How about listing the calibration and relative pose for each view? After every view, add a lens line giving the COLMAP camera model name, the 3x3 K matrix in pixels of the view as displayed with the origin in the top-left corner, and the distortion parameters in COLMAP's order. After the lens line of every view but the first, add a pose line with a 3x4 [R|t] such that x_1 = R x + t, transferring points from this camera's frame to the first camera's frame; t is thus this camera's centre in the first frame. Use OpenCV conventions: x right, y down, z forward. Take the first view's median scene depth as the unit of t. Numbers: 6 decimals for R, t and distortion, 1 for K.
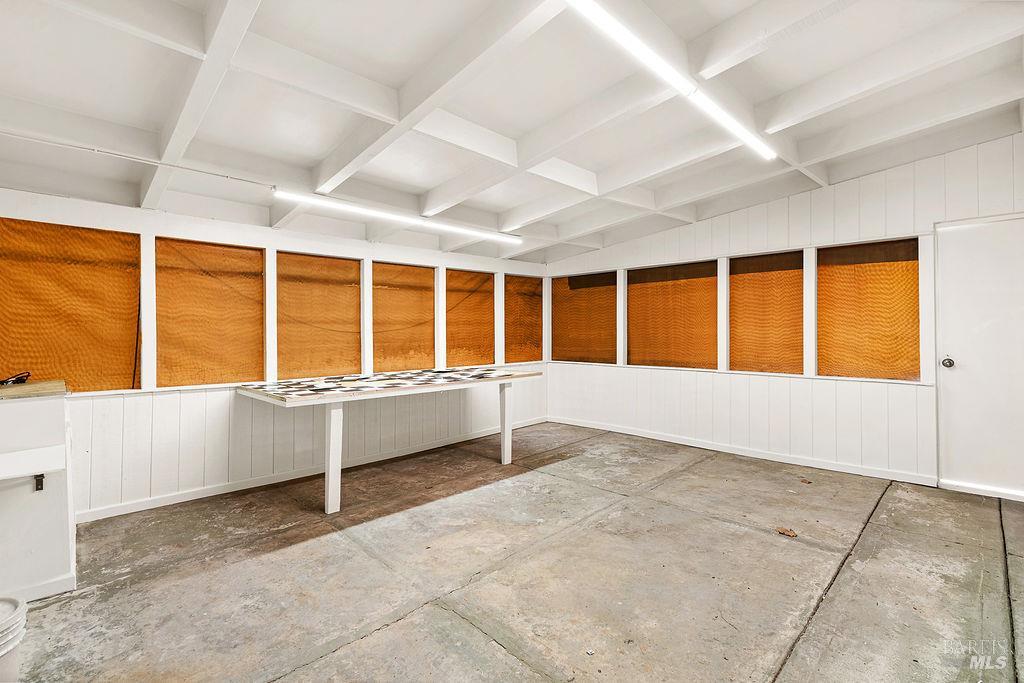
lens RADIAL K [[469.9, 0, 515.8], [0, 469.9, 334.2], [0, 0, 1]] dist [-0.002431, 0.000634]
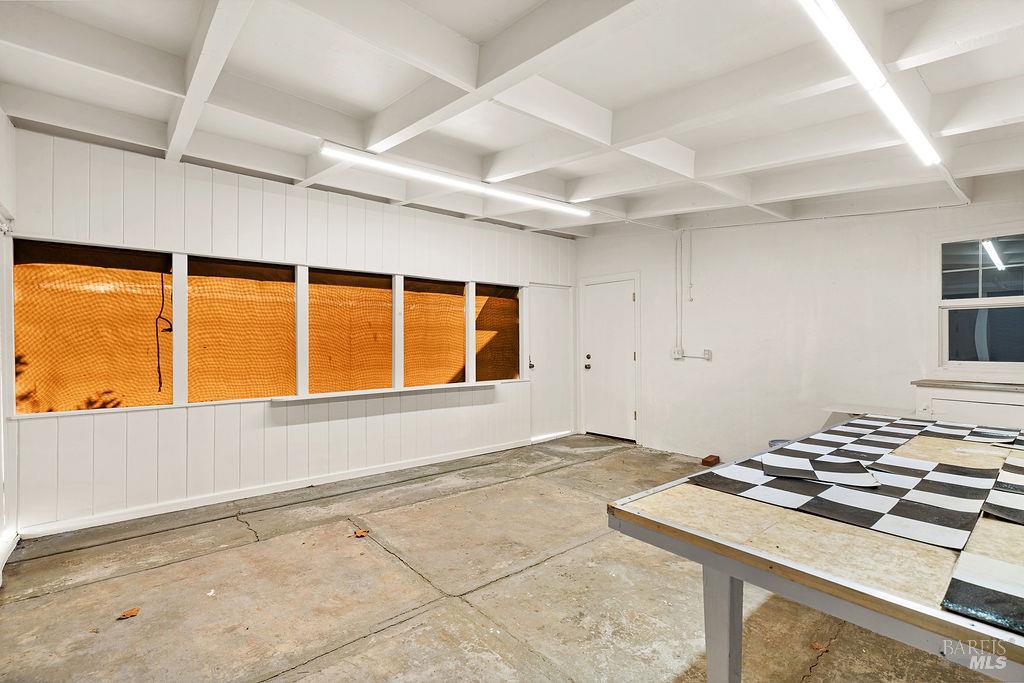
lens RADIAL K [[469.9, 0, 515.8], [0, 469.9, 334.2], [0, 0, 1]] dist [-0.002431, 0.000634]
pose [[-0.997990, 0.012588, 0.062105, 0.134833], [0.011439, 0.999758, -0.018817, -0.012651], [-0.062327, -0.018069, -0.997892, 1.916353]]
